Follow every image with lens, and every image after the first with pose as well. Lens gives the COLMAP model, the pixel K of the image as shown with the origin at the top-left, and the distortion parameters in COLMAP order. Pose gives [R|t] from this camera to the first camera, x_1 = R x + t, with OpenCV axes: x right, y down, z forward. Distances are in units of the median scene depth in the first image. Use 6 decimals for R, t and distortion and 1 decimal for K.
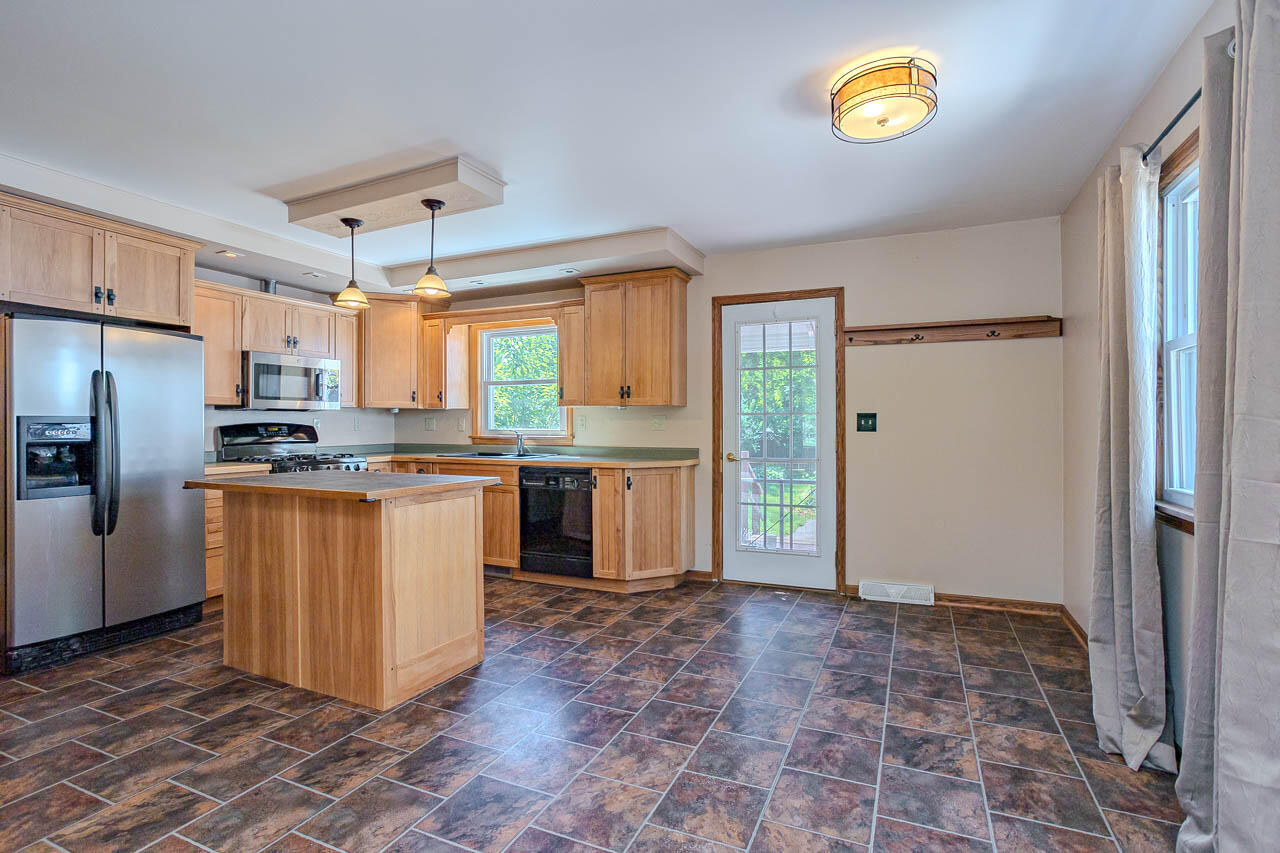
lens RADIAL K [[617.7, 0, 640.2], [0, 617.7, 427.6], [0, 0, 1]] dist [-0.043716, 0.027142]
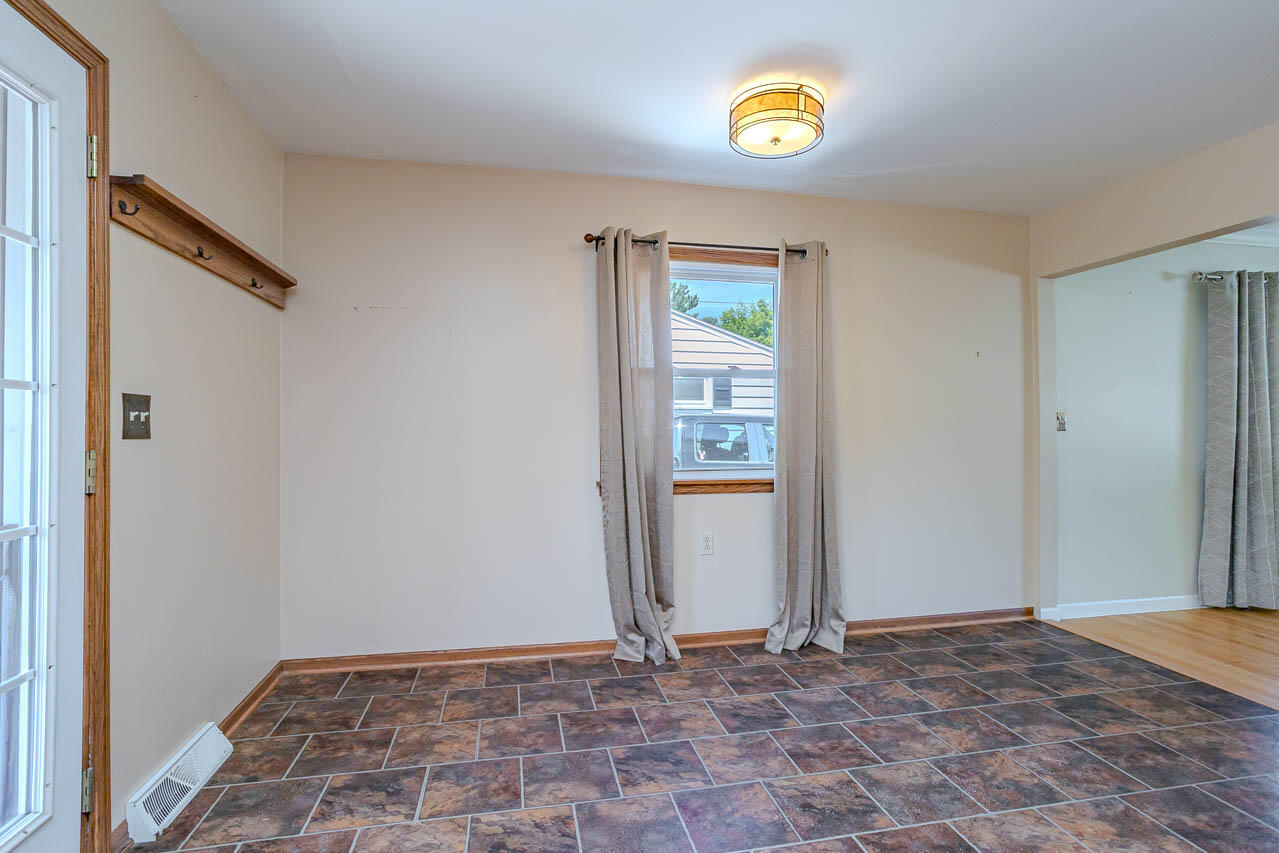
lens RADIAL K [[617.2, 0, 644.5], [0, 617.2, 430.1], [0, 0, 1]] dist [-0.043716, 0.027142]
pose [[-0.594954, 0.001353, 0.803759, -0.280057], [0.002508, 0.999997, 0.000174, 0.002233], [-0.803756, 0.002119, -0.594955, 1.584528]]
